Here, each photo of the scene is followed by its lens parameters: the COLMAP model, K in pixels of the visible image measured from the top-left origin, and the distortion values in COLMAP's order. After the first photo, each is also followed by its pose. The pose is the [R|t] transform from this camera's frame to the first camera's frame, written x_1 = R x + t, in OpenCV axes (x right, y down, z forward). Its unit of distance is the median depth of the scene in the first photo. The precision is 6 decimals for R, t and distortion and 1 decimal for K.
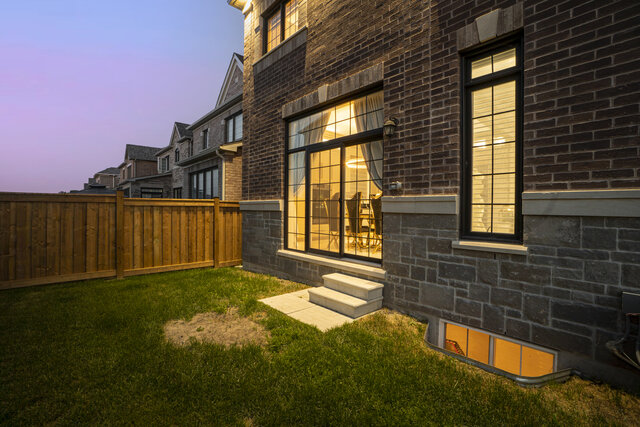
lens RADIAL K [[282.3, 0, 320.0], [0, 282.3, 213.5], [0, 0, 1]] dist [-0.062895, 0.019466]
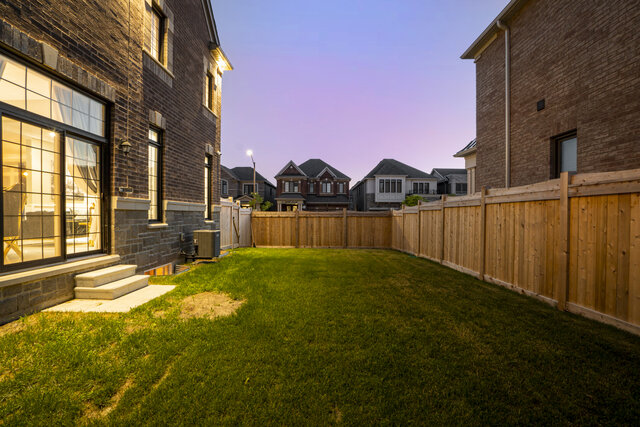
lens RADIAL K [[287.3, 0, 317.9], [0, 287.3, 221.7], [0, 0, 1]] dist [-0.059402, 0.021017]
pose [[-0.722227, -0.033286, 0.690855, -0.741802], [-0.001344, 0.998907, 0.046724, -0.003934], [-0.691655, 0.032817, -0.721482, 0.726519]]
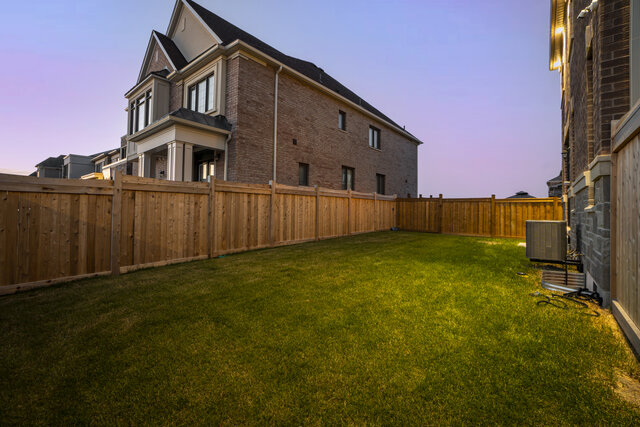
lens RADIAL K [[282.3, 0, 320.0], [0, 282.3, 213.5], [0, 0, 1]] dist [-0.062895, 0.019466]
pose [[0.137554, -0.000586, -0.990494, 1.027016], [-0.025559, 0.999665, -0.004141, 0.084989], [0.990164, 0.025886, 0.137493, -0.502244]]
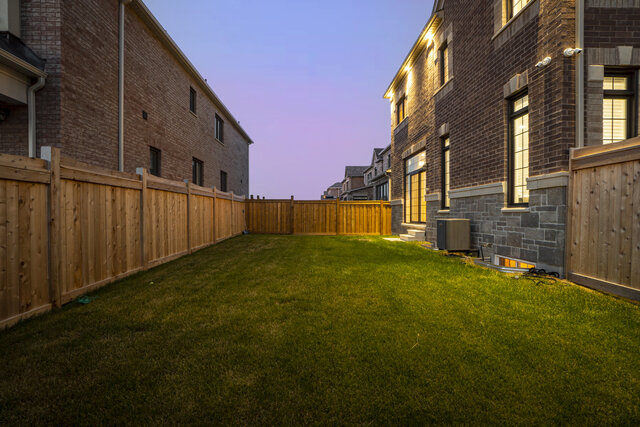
lens RADIAL K [[287.3, 0, 317.9], [0, 287.3, 221.7], [0, 0, 1]] dist [-0.059402, 0.021017]
pose [[0.749935, 0.006522, -0.661479, 0.665350], [-0.000974, 0.999961, 0.008756, 0.086096], [0.661511, -0.005923, 0.749912, -0.827072]]
